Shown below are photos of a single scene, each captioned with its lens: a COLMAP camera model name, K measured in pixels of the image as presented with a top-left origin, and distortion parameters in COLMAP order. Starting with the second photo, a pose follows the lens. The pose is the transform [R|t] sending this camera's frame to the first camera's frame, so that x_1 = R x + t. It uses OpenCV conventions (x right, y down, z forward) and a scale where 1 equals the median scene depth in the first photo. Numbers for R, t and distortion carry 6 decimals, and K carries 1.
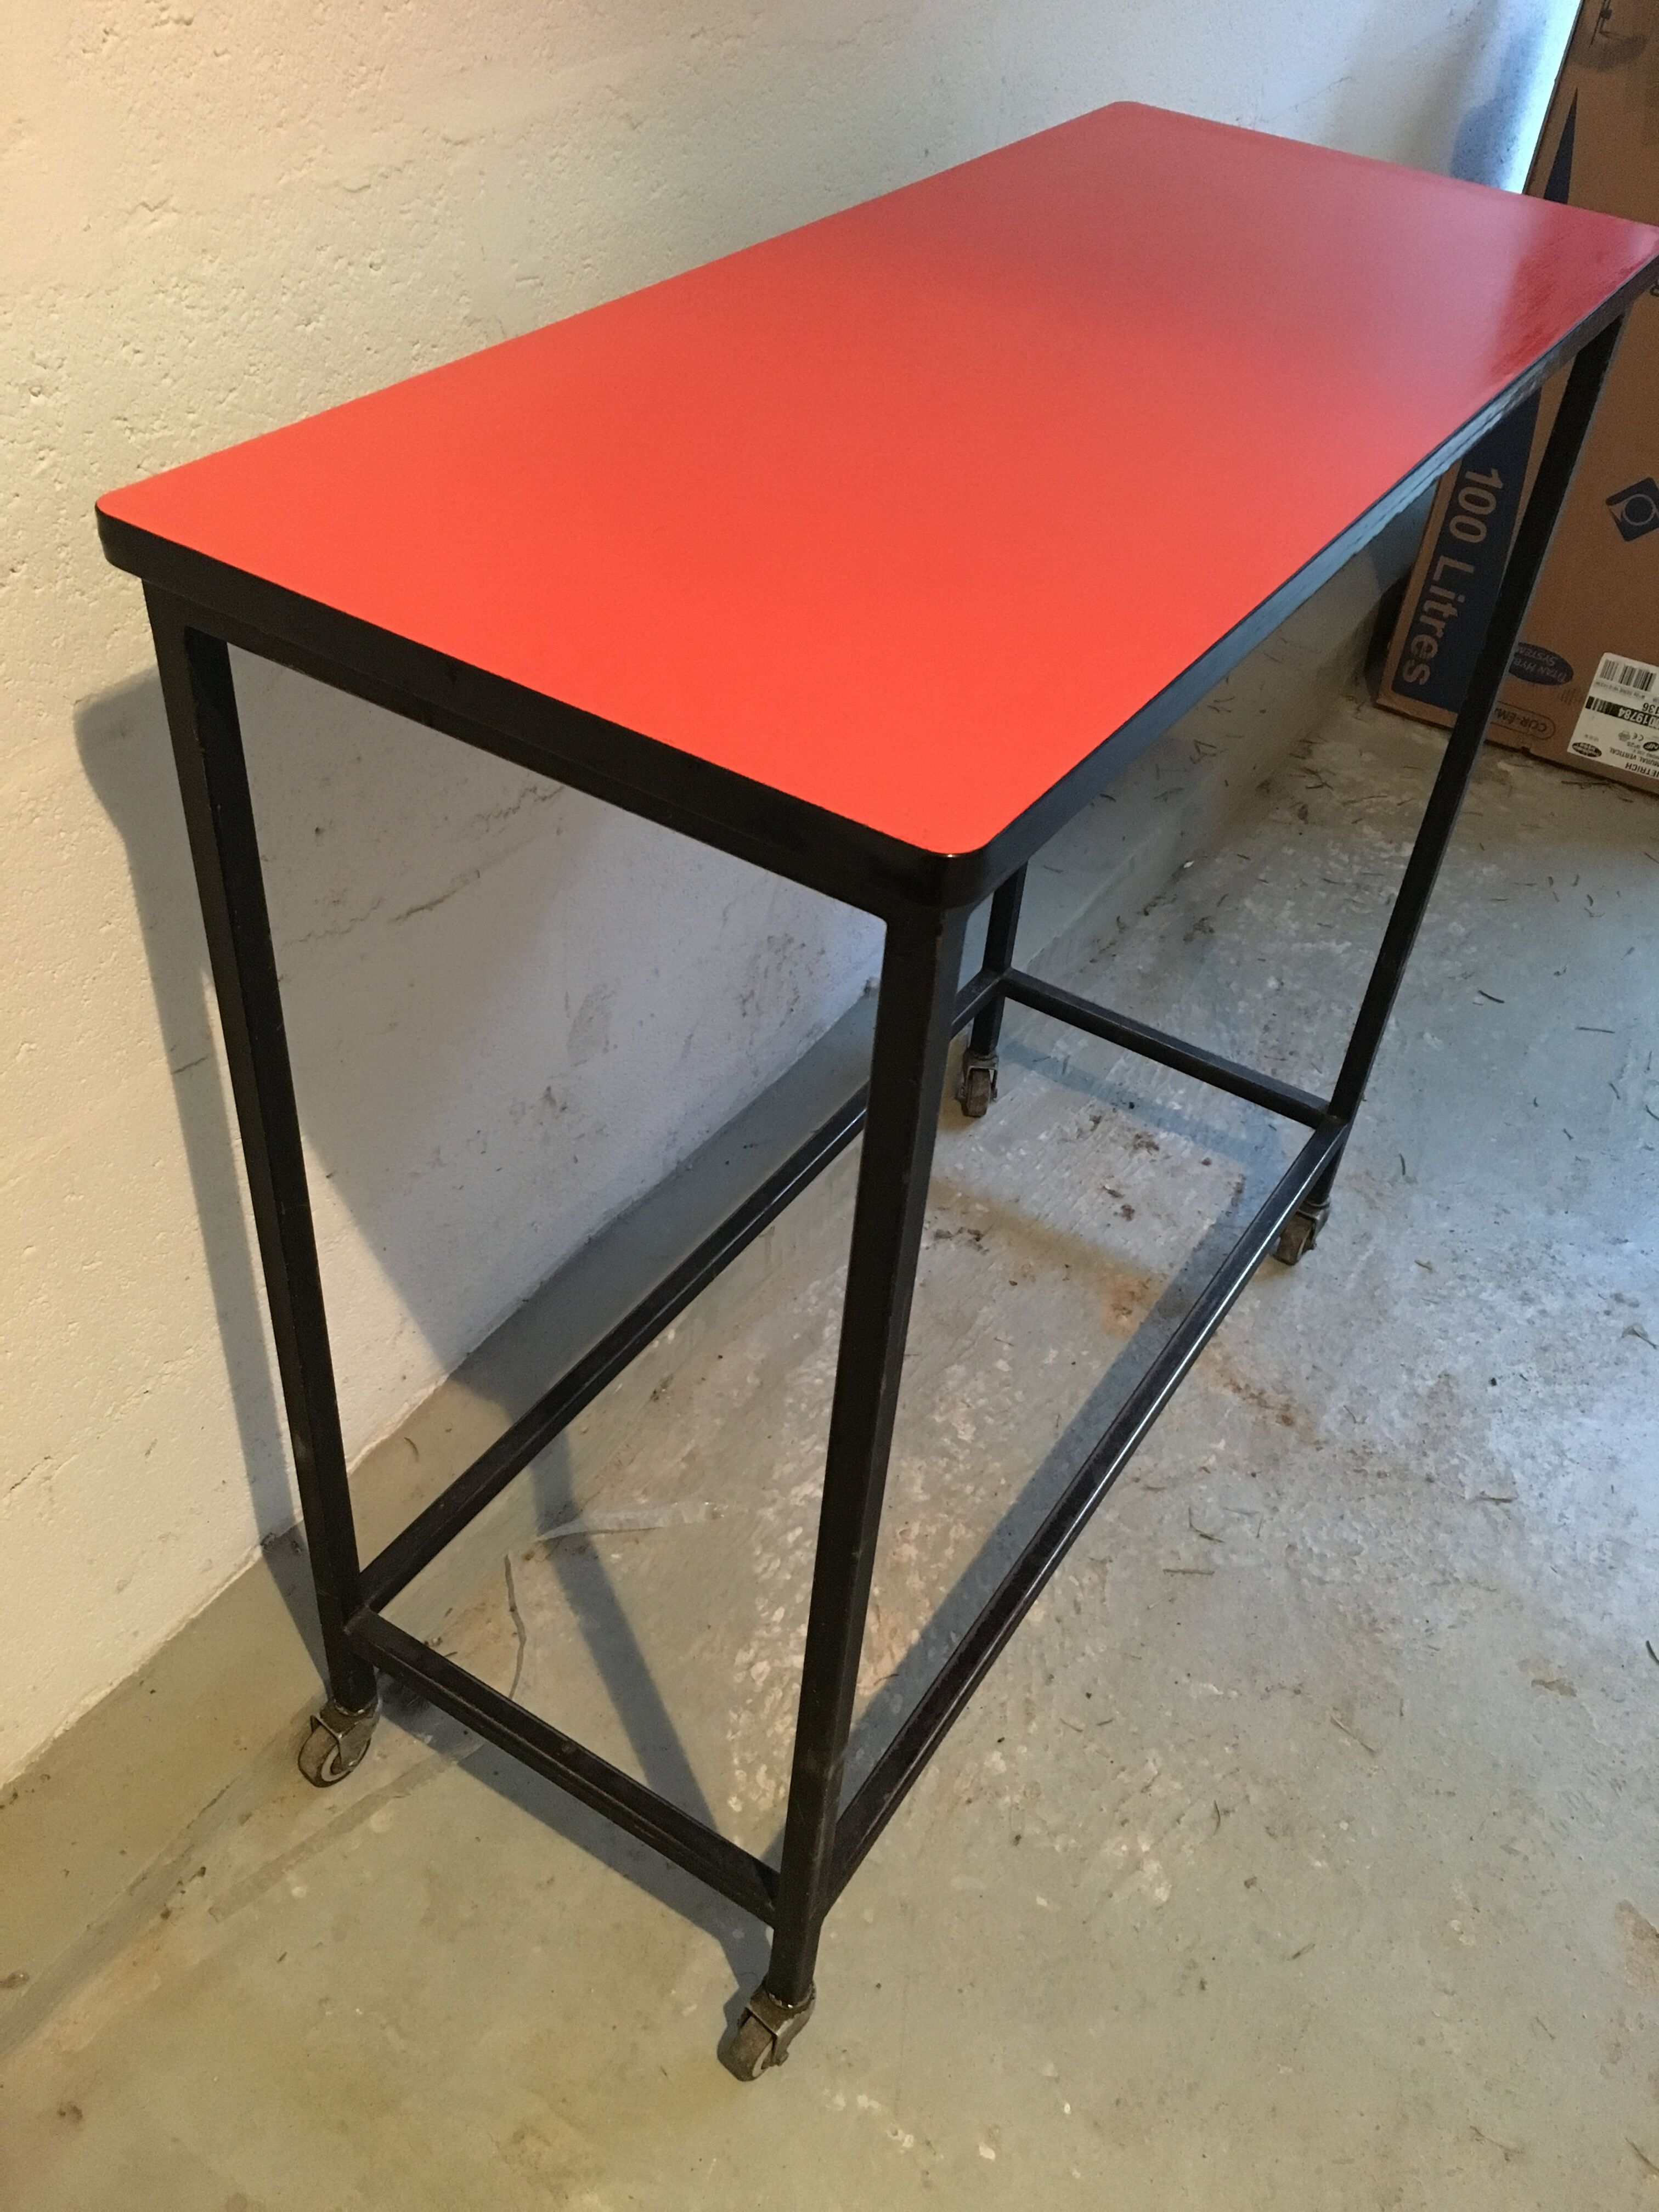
lens RADIAL K [[1869.9, 0, 832.8], [0, 1869.9, 1094.2], [0, 0, 1]] dist [0.085897, -0.107023]
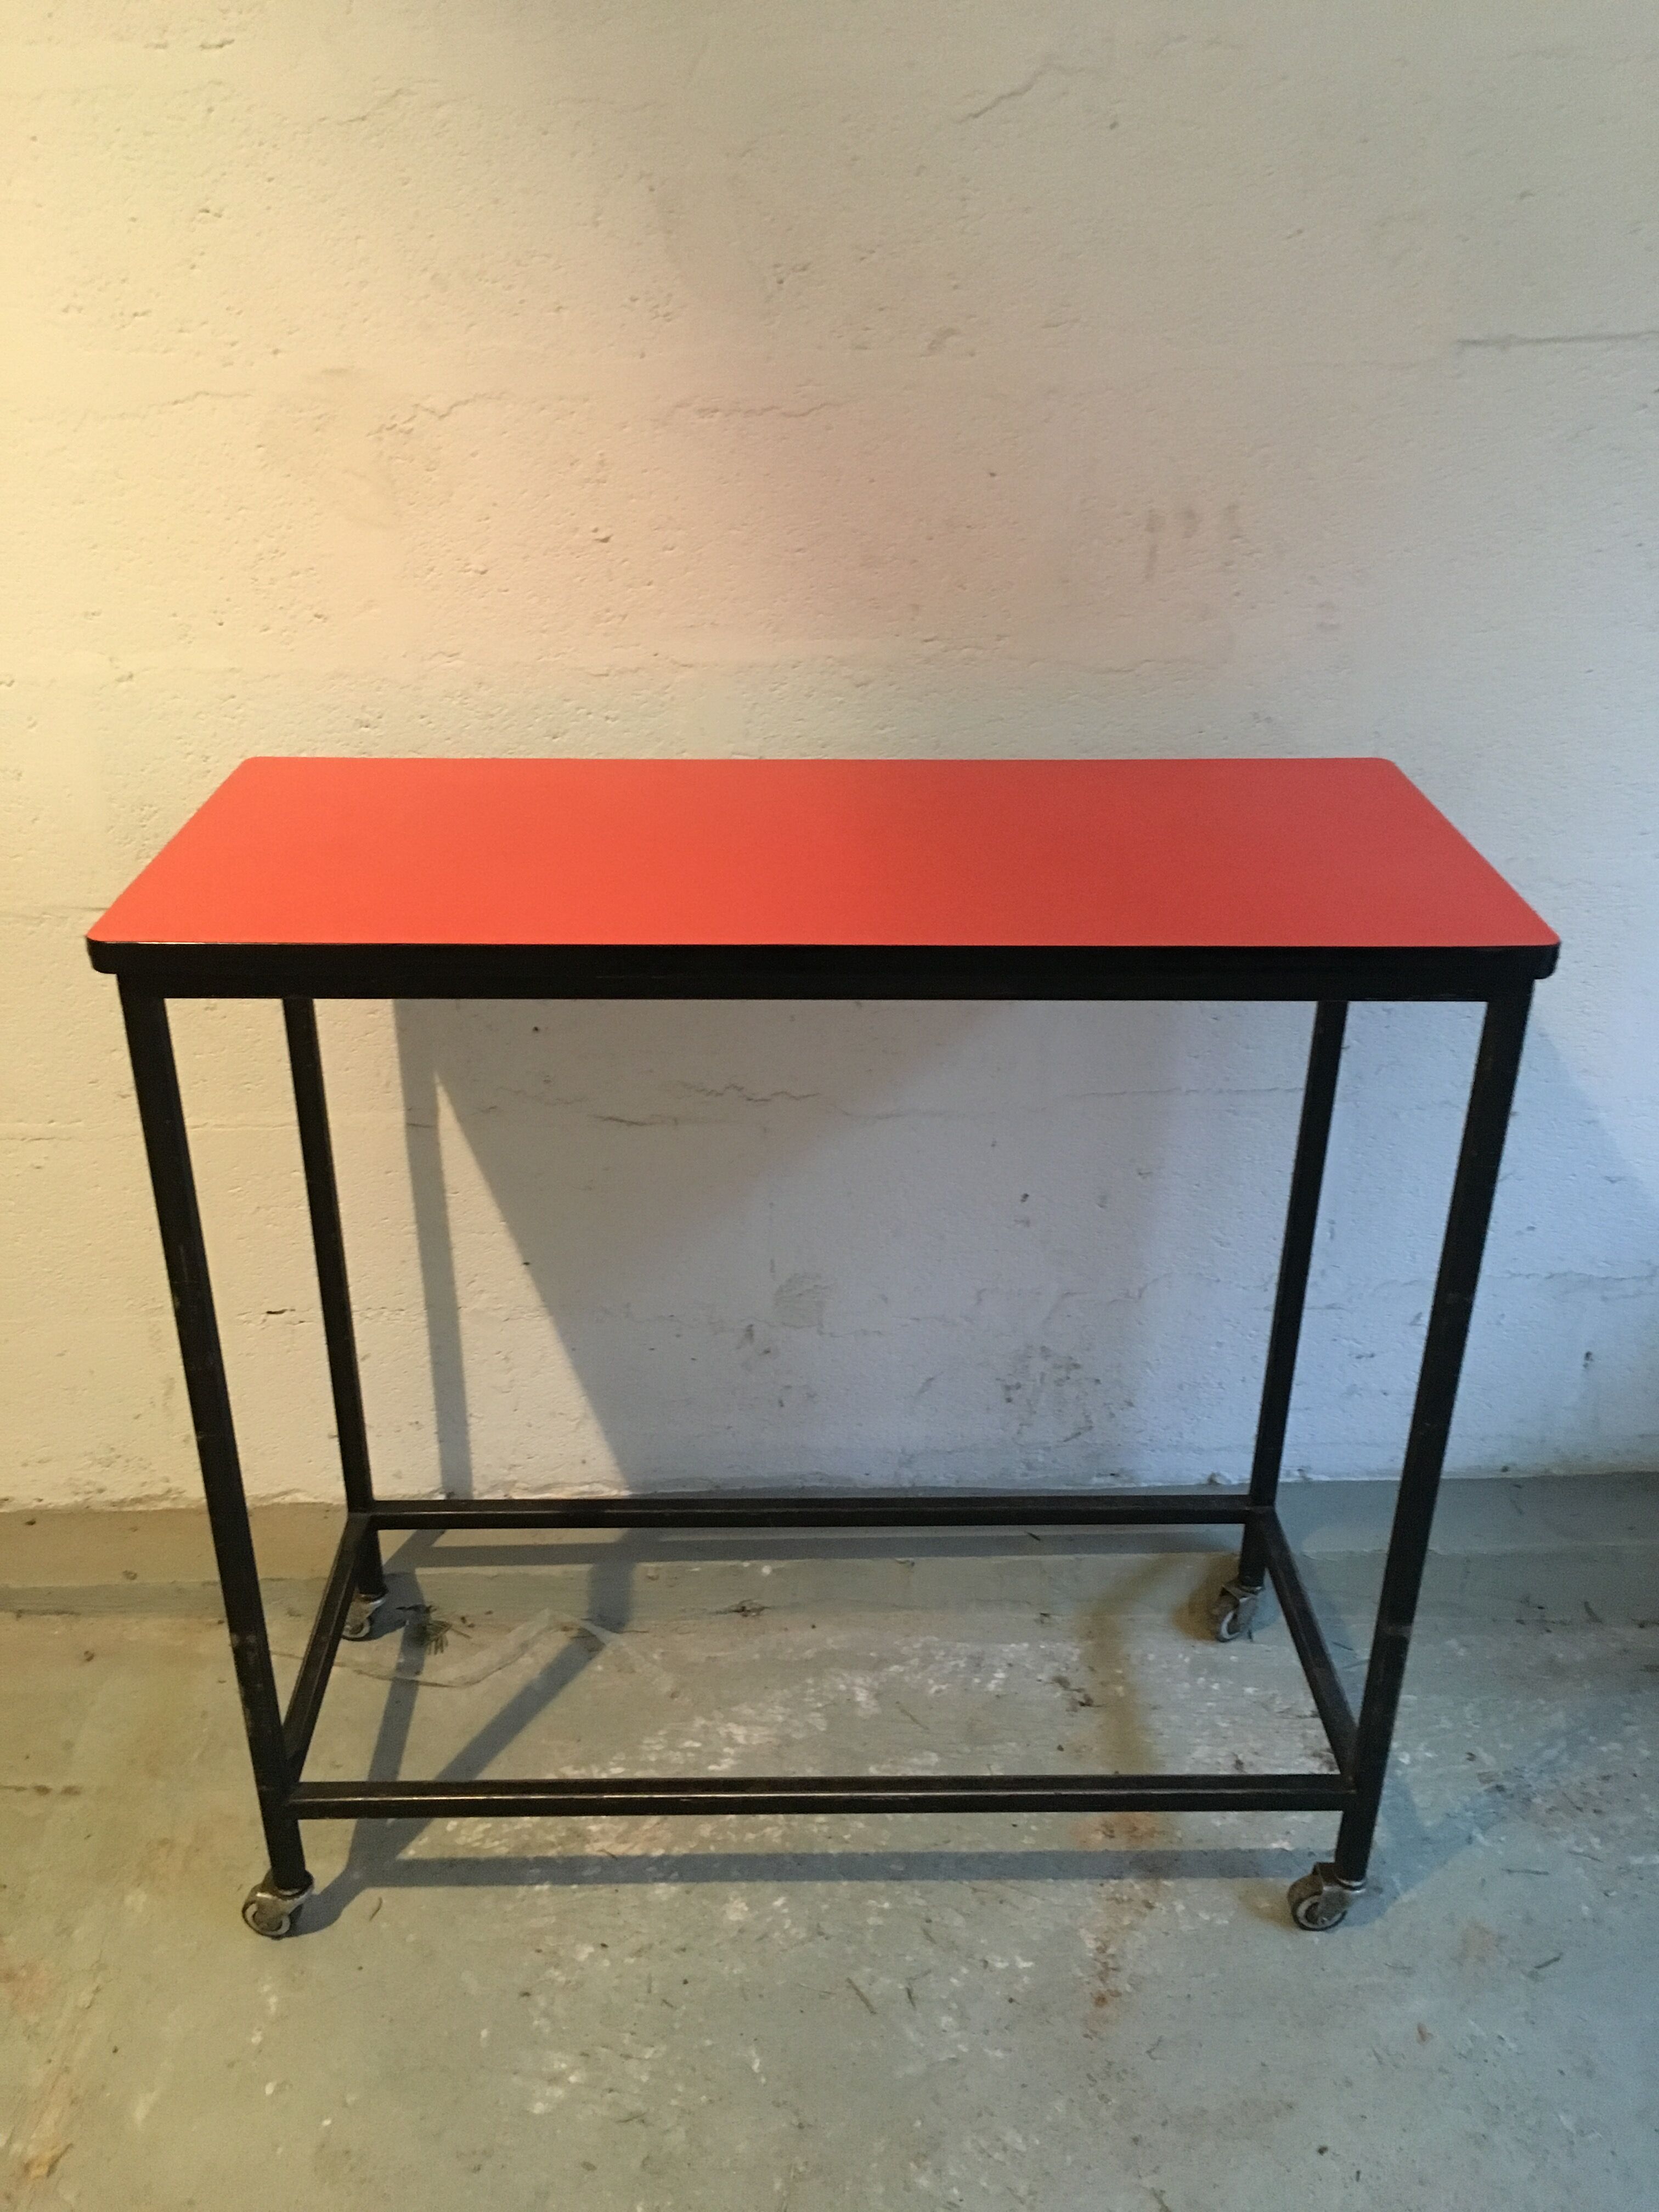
lens RADIAL K [[1858.1, 0, 840.7], [0, 1858.1, 1100.7], [0, 0, 1]] dist [0.082161, -0.105460]
pose [[0.558568, 0.312459, -0.768356, 0.820231], [-0.514592, 0.857054, -0.025561, -0.134080], [0.650536, 0.409668, 0.639512, 0.133100]]
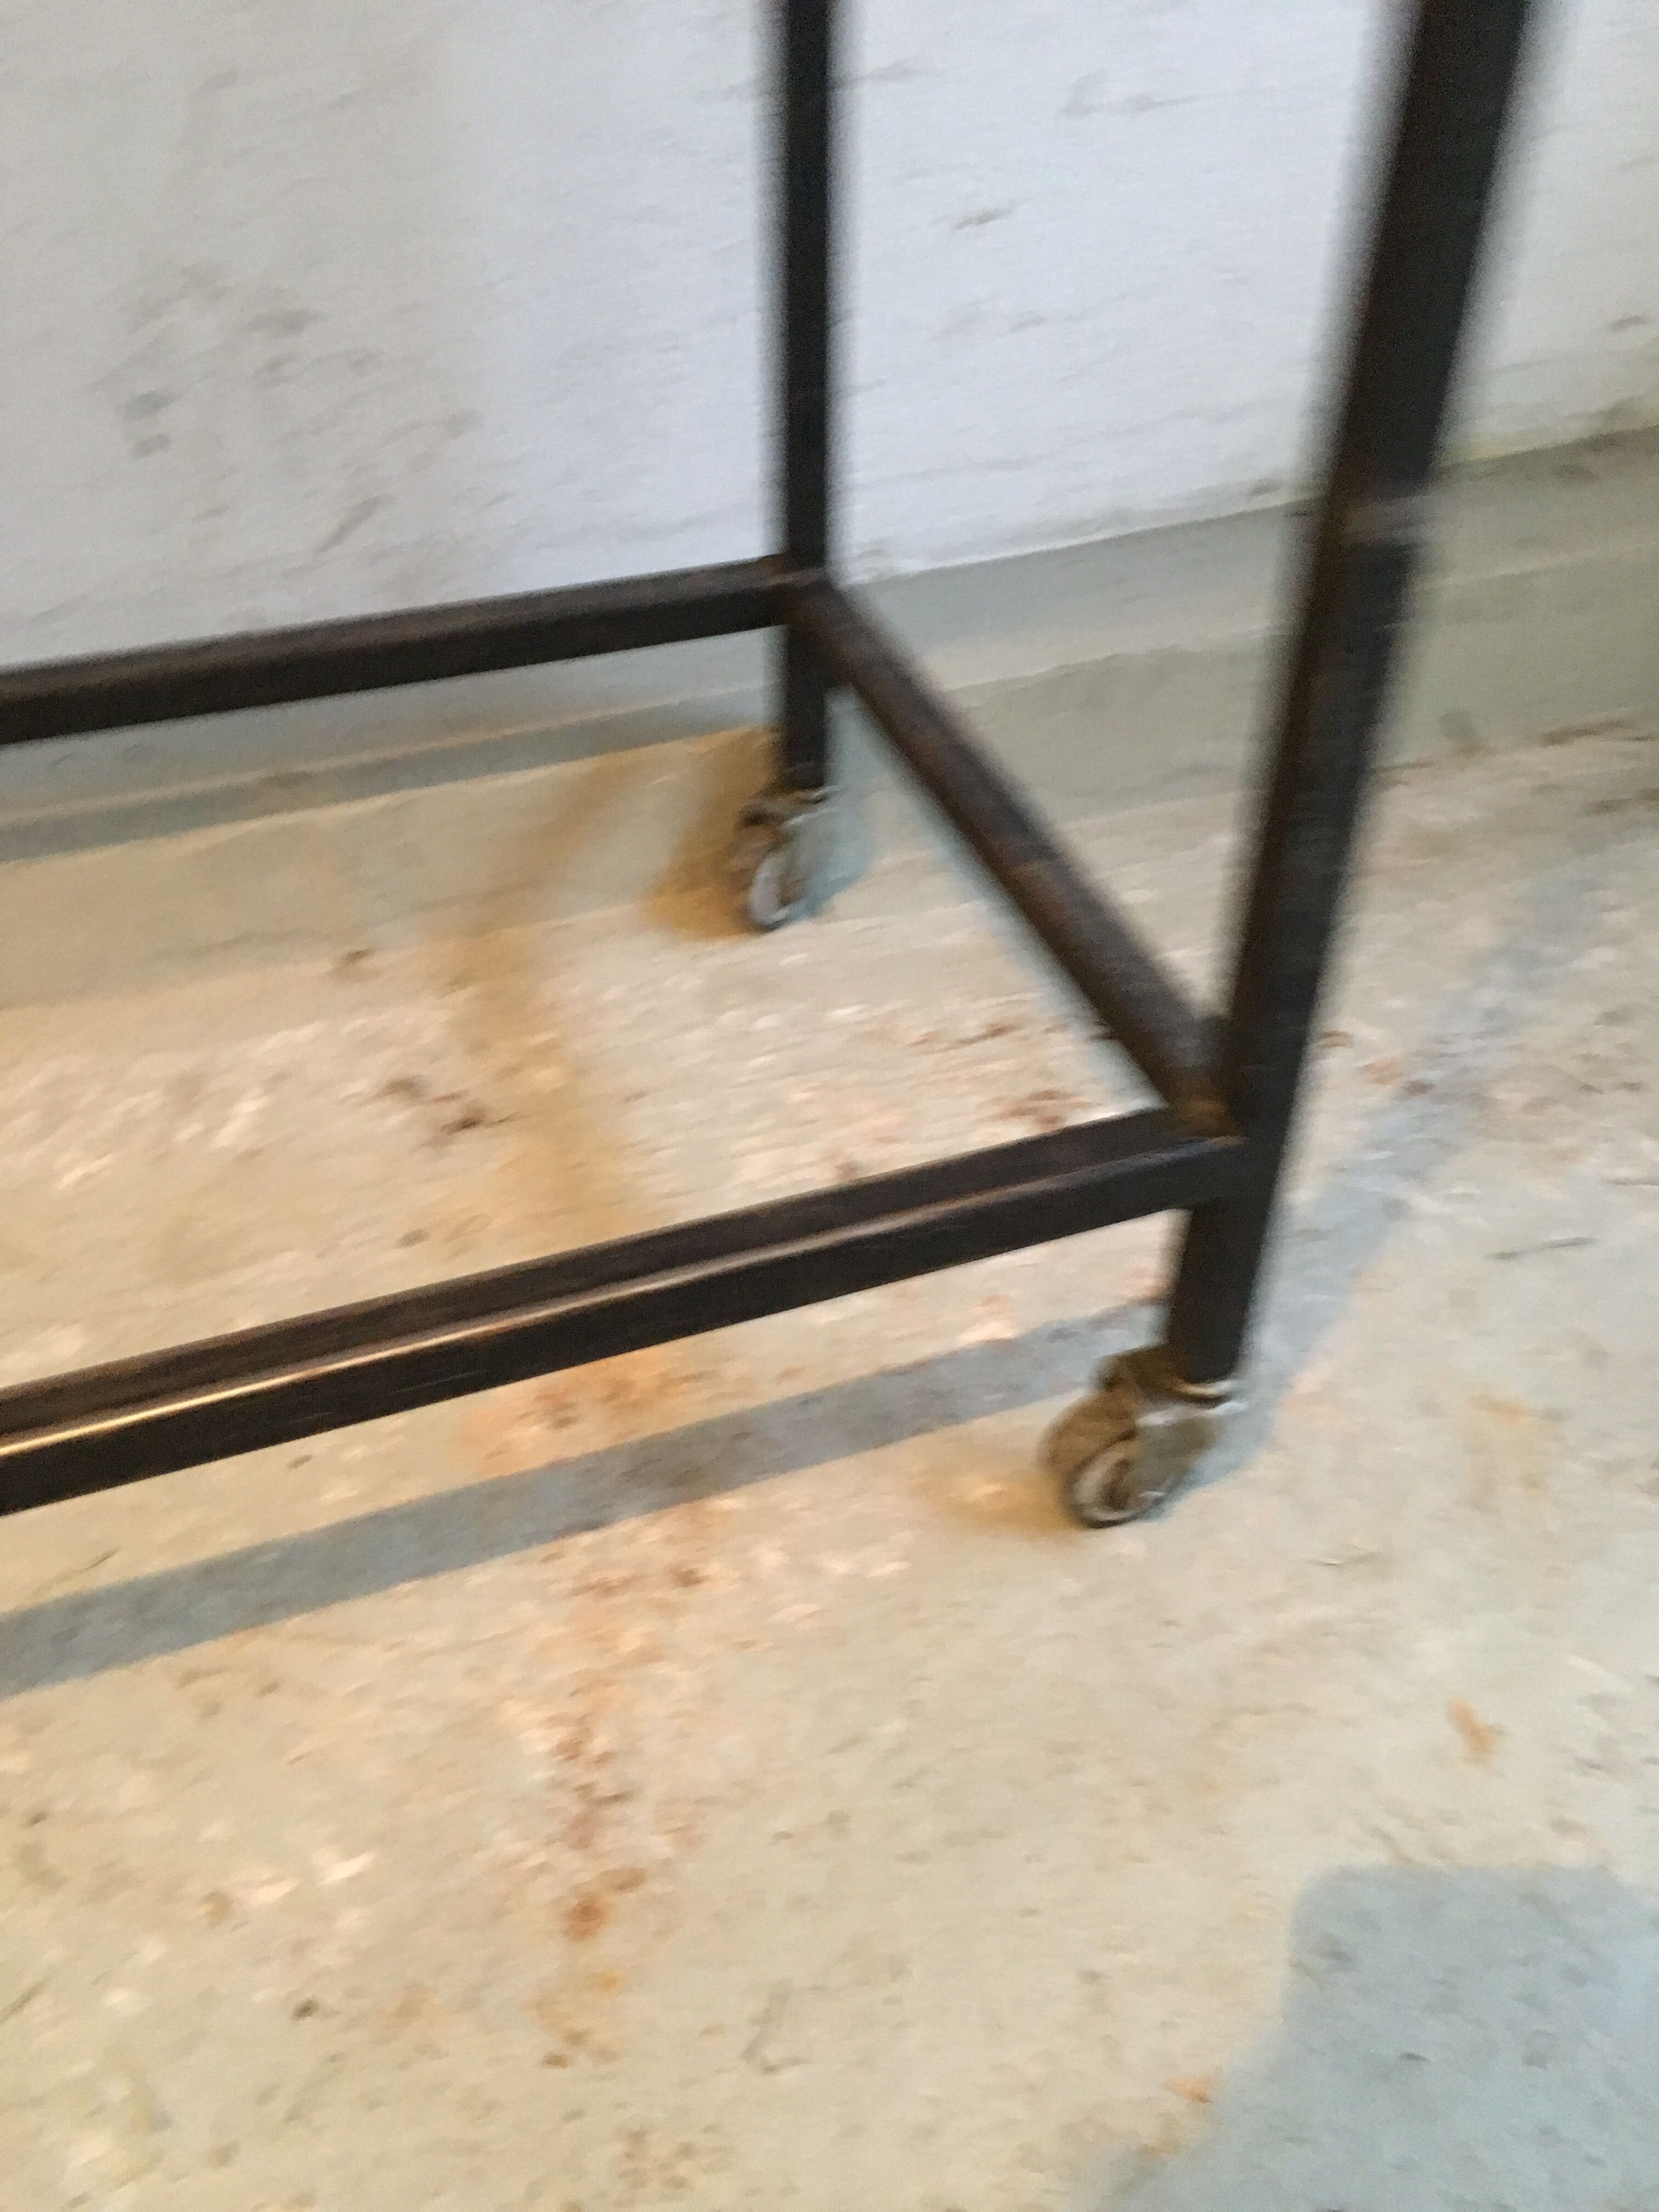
lens RADIAL K [[1851.5, 0, 829.5], [0, 1851.5, 1106.0], [0, 0, 1]] dist [0.074586, -0.121679]
pose [[0.792811, 0.347763, -0.500512, 0.412853], [-0.355785, 0.930856, 0.083208, 0.010641], [0.494842, 0.112106, 0.861721, 0.804369]]
